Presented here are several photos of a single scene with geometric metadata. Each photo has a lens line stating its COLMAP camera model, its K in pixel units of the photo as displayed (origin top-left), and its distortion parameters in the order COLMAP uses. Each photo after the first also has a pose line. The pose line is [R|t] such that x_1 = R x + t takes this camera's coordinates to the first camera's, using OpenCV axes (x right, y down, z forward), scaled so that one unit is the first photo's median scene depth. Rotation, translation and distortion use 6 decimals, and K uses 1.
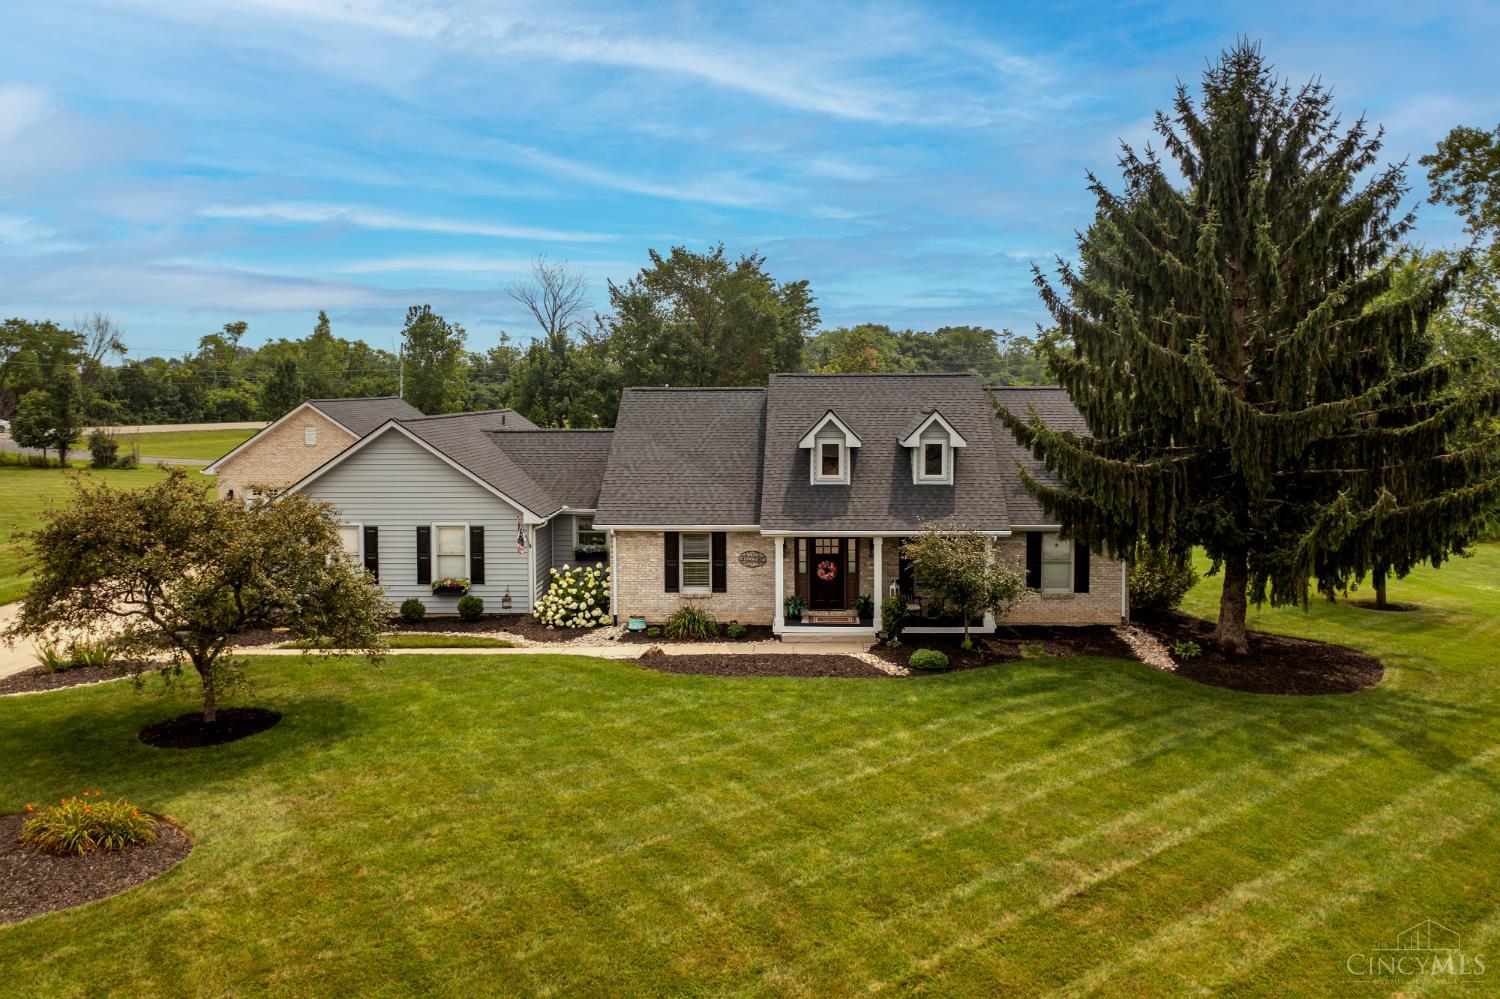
lens RADIAL K [[1279.0, 0, 800.7], [0, 1279.0, 480.4], [0, 0, 1]] dist [-0.006038, 0.013865]
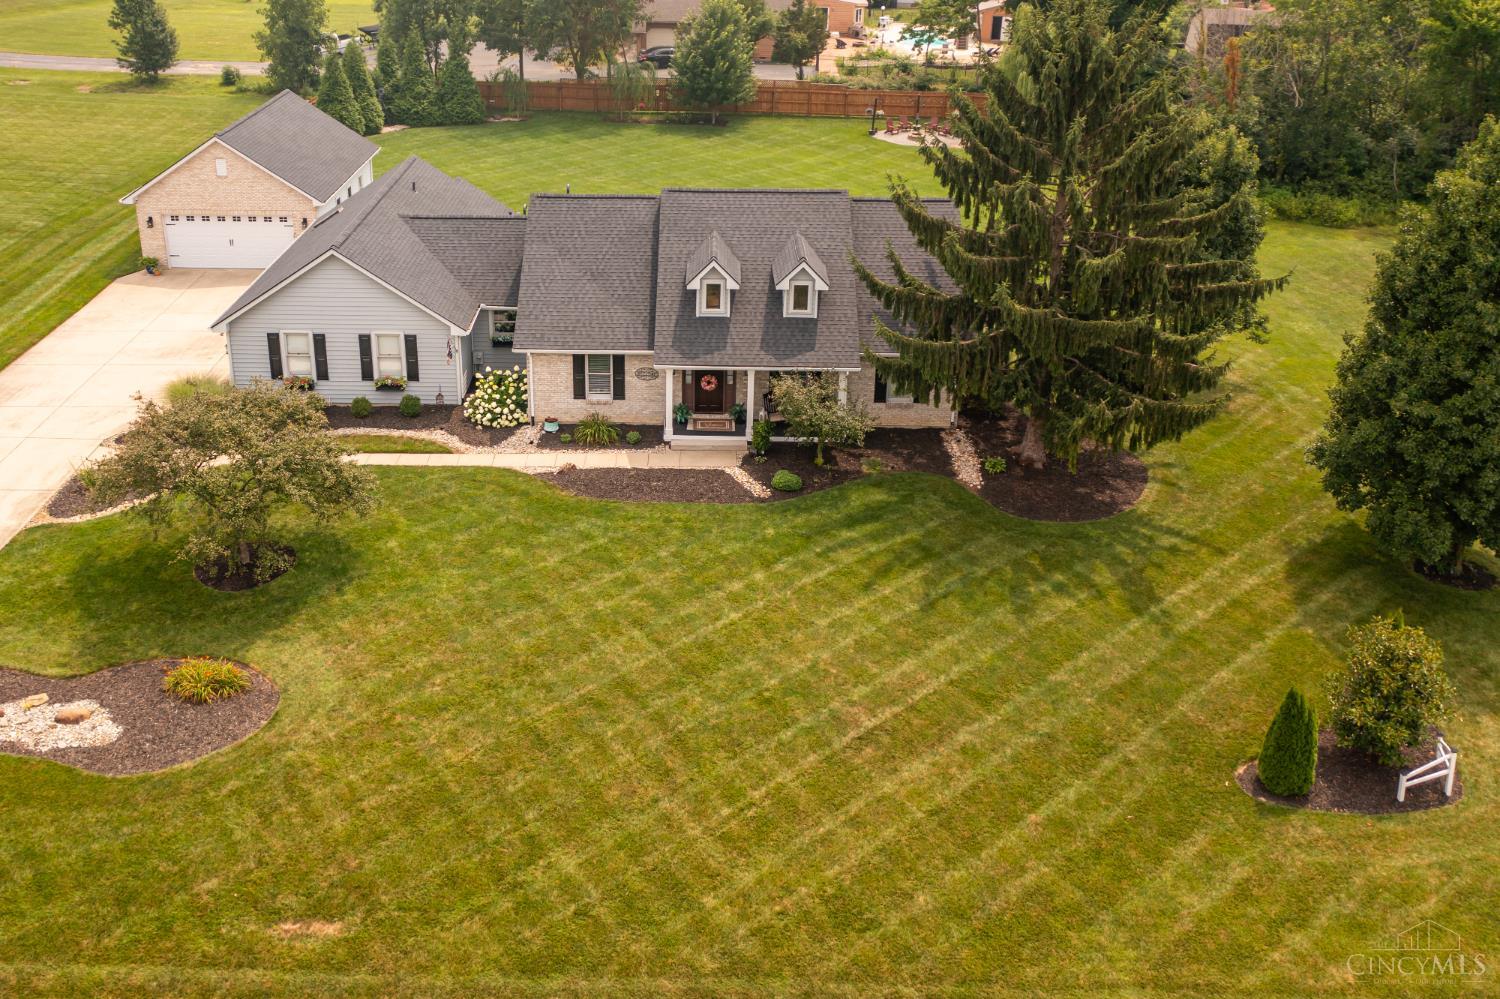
lens RADIAL K [[1407.5, 0, 739.8], [0, 1407.5, 496.0], [0, 0, 1]] dist [-0.012844, 0.000000]
pose [[0.999196, 0.012915, 0.037959, 0.000913], [-0.025634, 0.933721, 0.357083, -0.438914], [-0.030831, -0.357769, 0.933301, -0.391382]]
